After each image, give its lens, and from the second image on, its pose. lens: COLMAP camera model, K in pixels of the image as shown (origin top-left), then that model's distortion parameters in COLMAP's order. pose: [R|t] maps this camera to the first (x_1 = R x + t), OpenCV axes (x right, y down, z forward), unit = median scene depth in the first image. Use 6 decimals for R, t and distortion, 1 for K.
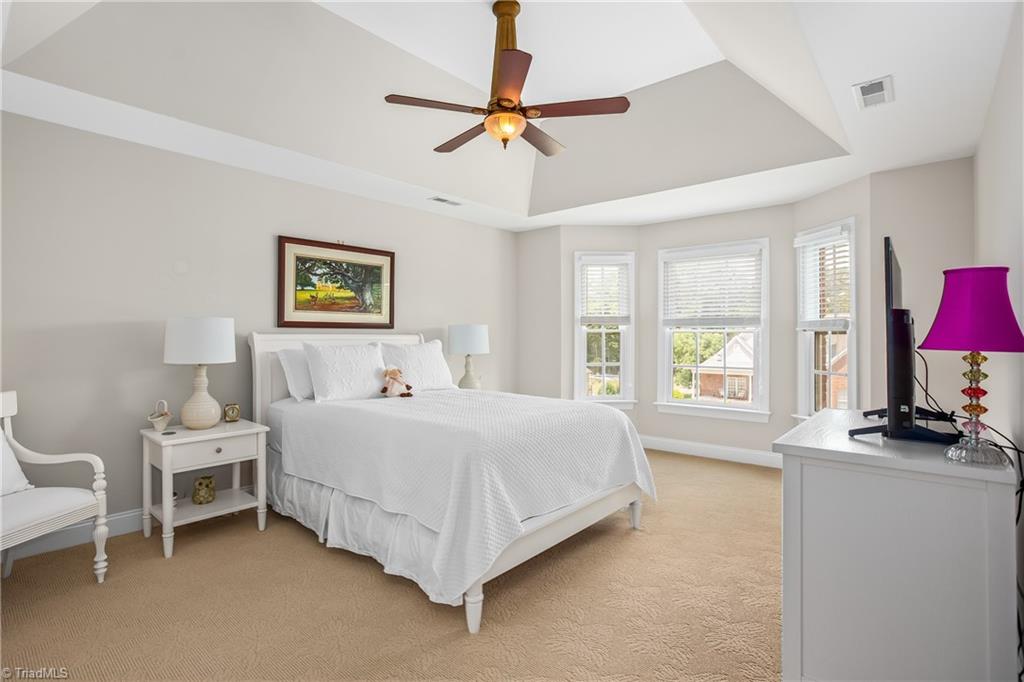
lens RADIAL K [[494.5, 0, 505.5], [0, 494.5, 338.9], [0, 0, 1]] dist [0.001143, 0.000469]
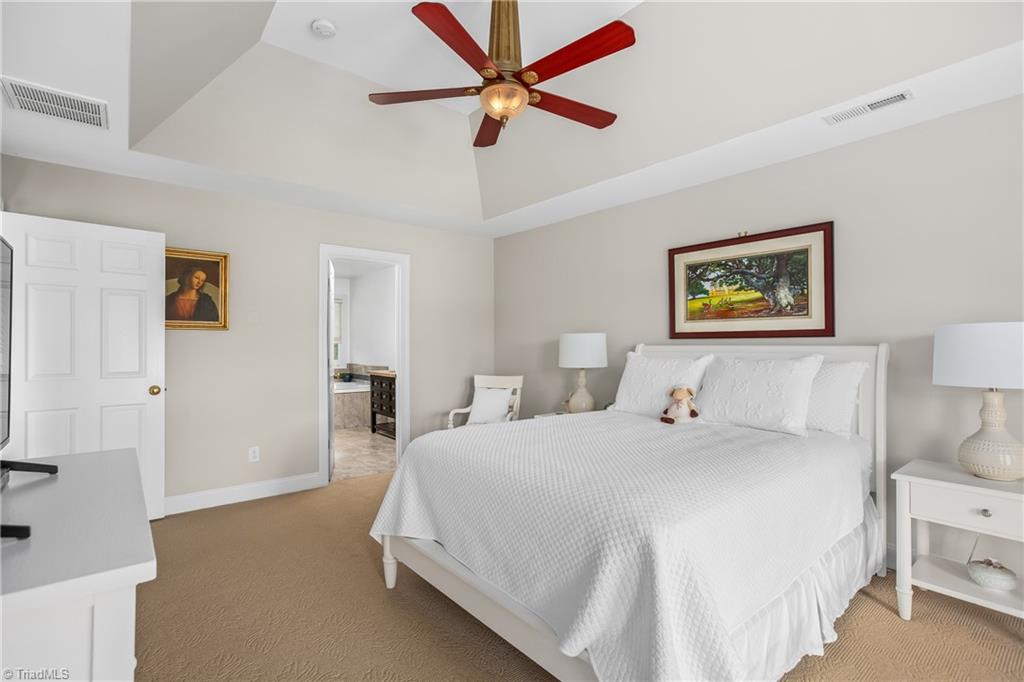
lens RADIAL K [[494.5, 0, 505.5], [0, 494.5, 338.9], [0, 0, 1]] dist [0.001143, 0.000469]
pose [[-0.147016, -0.023725, -0.988850, 0.548122], [-0.014770, 0.999653, -0.021789, 0.003400], [0.989024, 0.011402, -0.147315, 0.743583]]
